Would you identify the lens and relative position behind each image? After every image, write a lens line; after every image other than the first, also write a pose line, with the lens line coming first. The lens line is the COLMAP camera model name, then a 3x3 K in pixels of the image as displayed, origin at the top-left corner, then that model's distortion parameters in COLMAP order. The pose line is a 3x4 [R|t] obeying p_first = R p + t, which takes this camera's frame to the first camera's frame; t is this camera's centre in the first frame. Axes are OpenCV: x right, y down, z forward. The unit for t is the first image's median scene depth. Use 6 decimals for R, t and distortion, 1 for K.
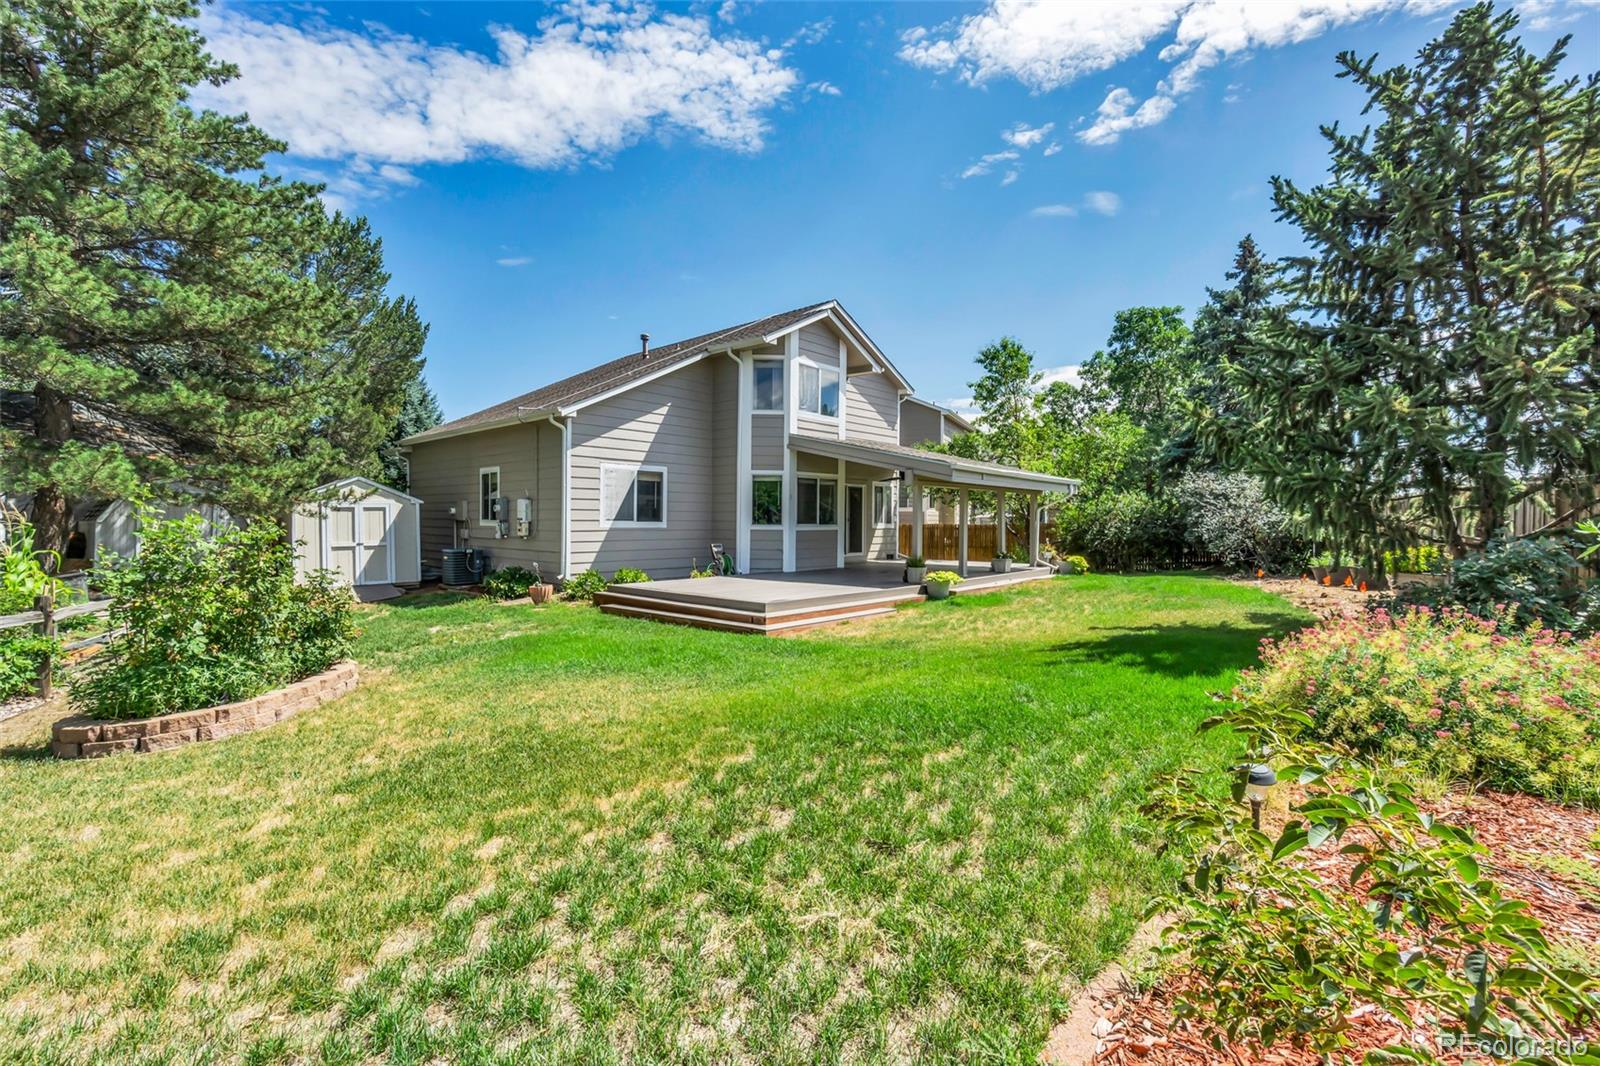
lens RADIAL K [[686.8, 0, 800.7], [0, 686.8, 527.6], [0, 0, 1]] dist [-0.010409, 0.000140]
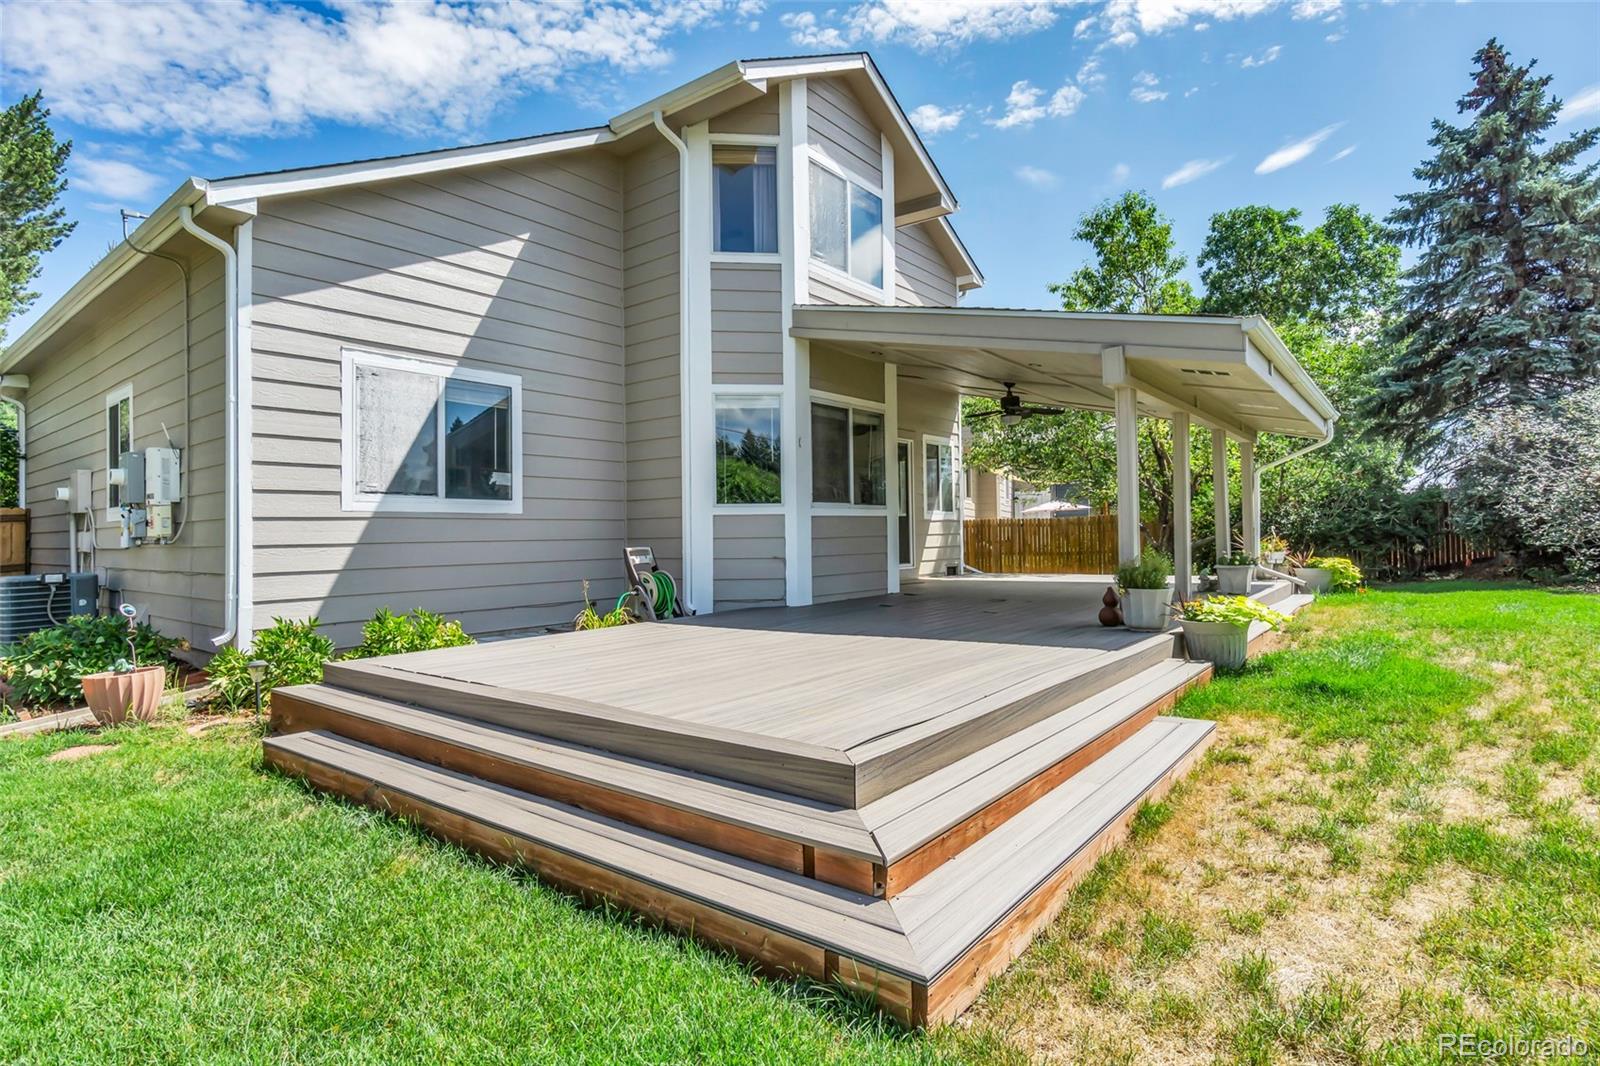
lens RADIAL K [[812.5, 0, 793.1], [0, 812.5, 521.8], [0, 0, 1]] dist [-0.007541, 0.003181]
pose [[0.997736, -0.022654, 0.063320, -0.054528], [0.024454, 0.999314, -0.027804, 0.023386], [-0.062647, 0.029289, 0.997606, 0.461560]]
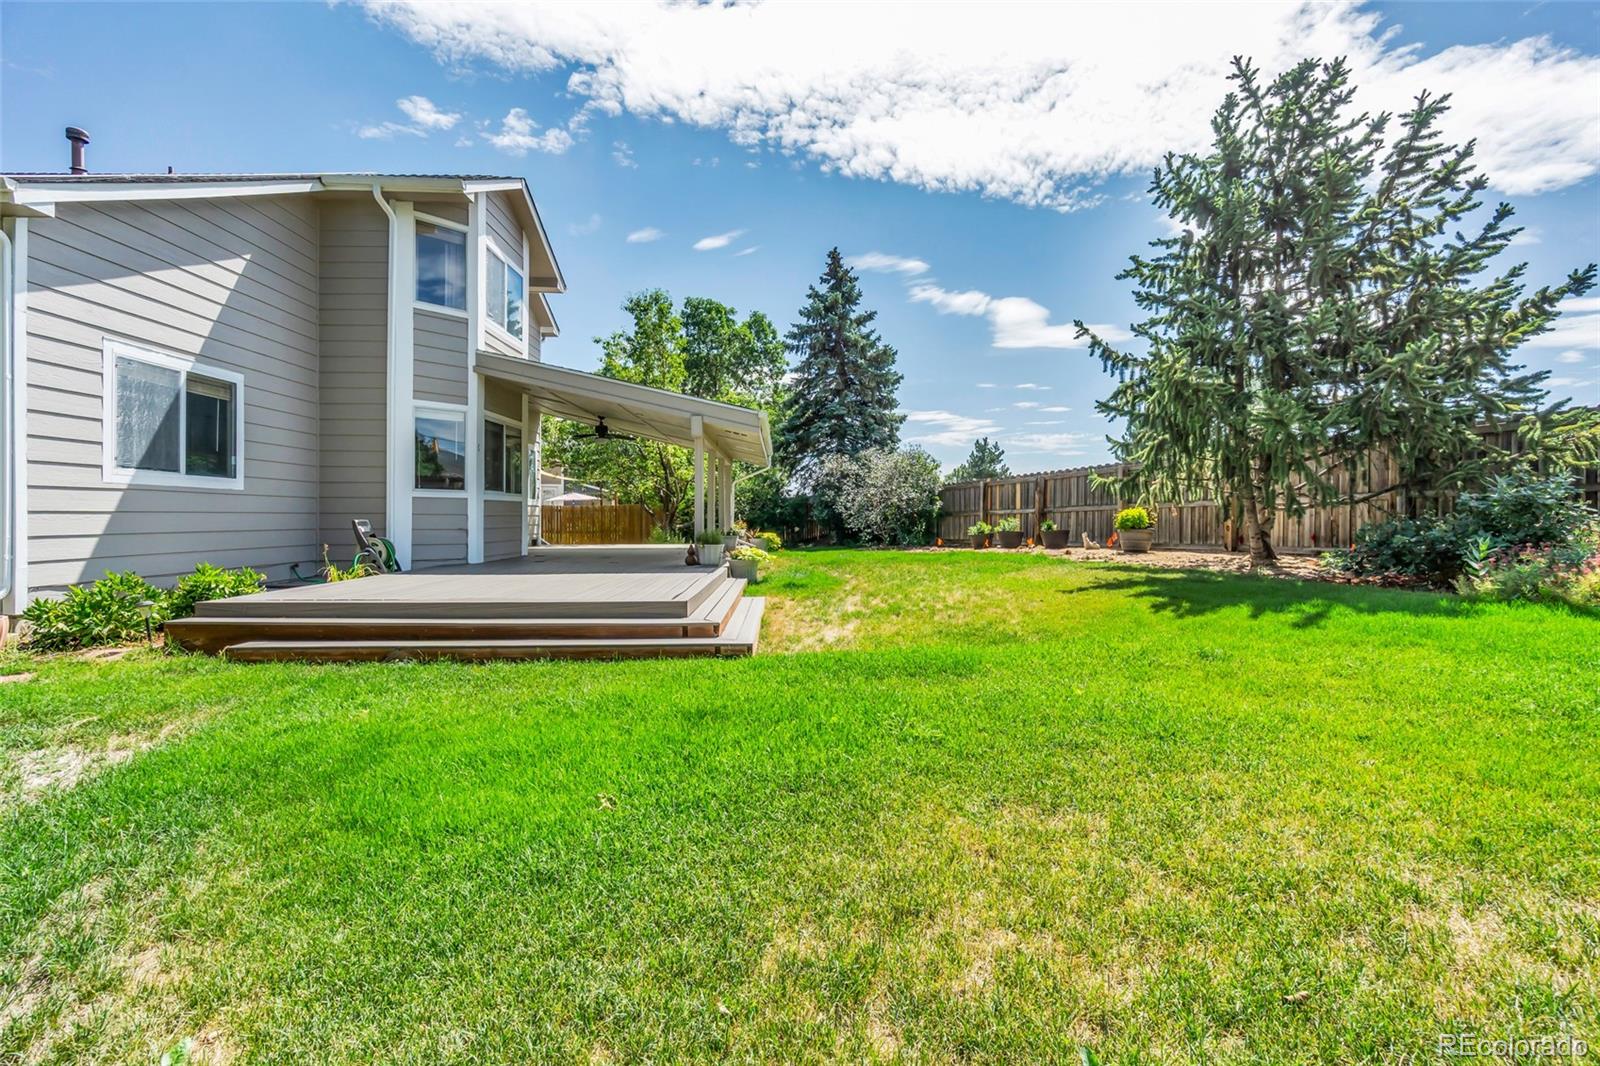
lens RADIAL K [[686.8, 0, 798.4], [0, 686.8, 526.3], [0, 0, 1]] dist [-0.010409, 0.000140]
pose [[0.729513, -0.013479, 0.683835, -0.239243], [0.009366, 0.999909, 0.009718, 0.026270], [-0.683903, -0.000685, 0.729572, 0.320833]]
